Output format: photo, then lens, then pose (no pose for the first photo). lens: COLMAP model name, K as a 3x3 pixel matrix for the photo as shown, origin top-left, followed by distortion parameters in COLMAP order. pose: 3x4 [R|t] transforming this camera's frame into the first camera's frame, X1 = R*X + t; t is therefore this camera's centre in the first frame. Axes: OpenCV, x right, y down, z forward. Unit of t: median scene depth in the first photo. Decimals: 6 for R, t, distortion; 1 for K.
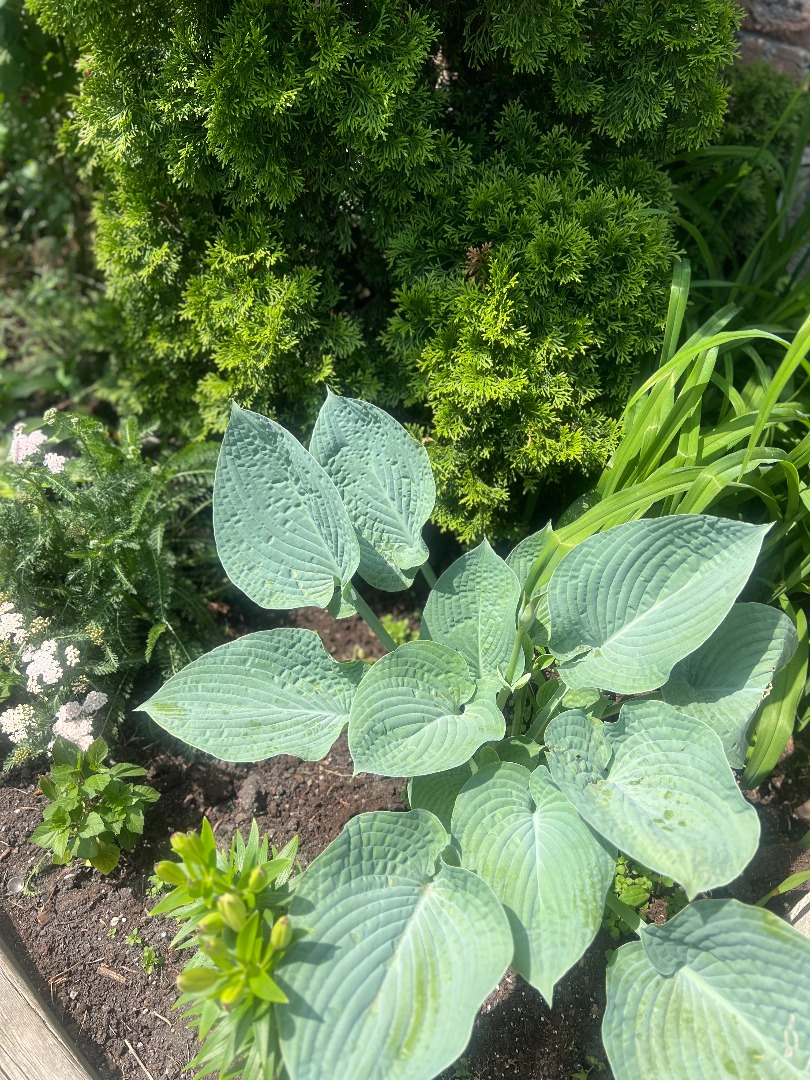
lens RADIAL K [[829.5, 0, 405.0], [0, 829.5, 540.0], [0, 0, 1]] dist [0.093929, -0.203112]
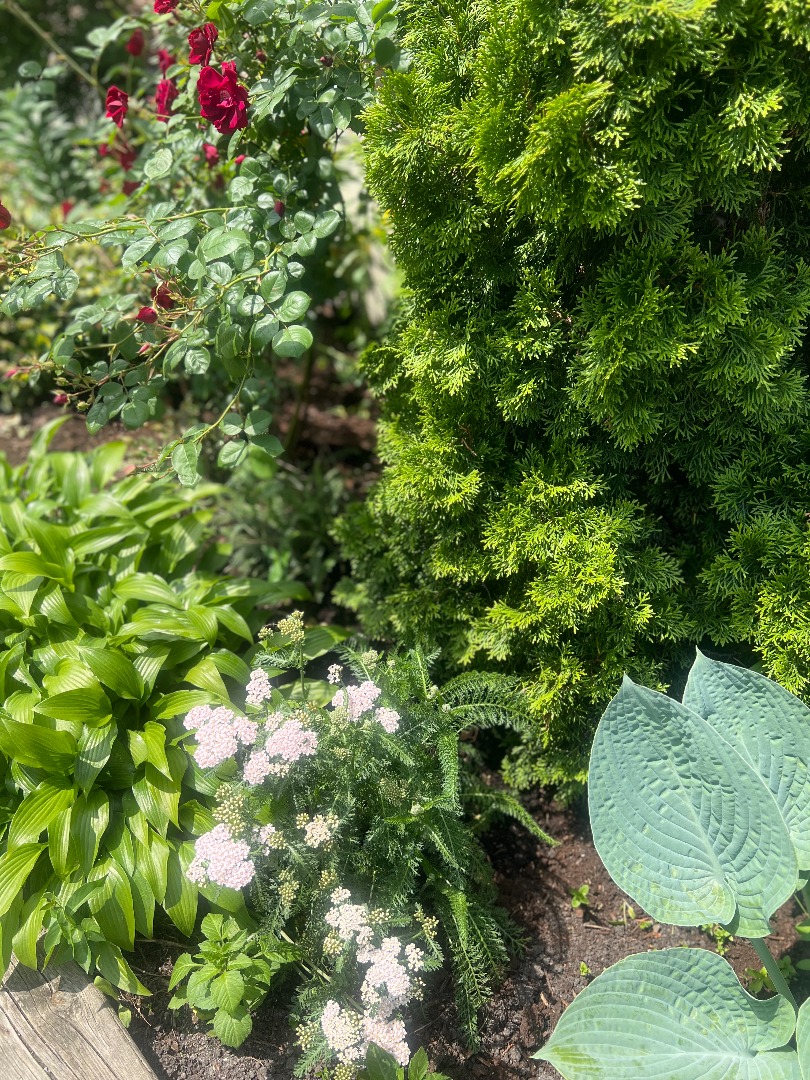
lens RADIAL K [[834.0, 0, 405.0], [0, 834.0, 540.0], [0, 0, 1]] dist [0.033851, -0.052537]
pose [[0.998629, 0.033953, -0.039834, -0.374357], [-0.039559, 0.987949, -0.149640, -0.151130], [0.034273, 0.151010, 0.987938, 0.081639]]
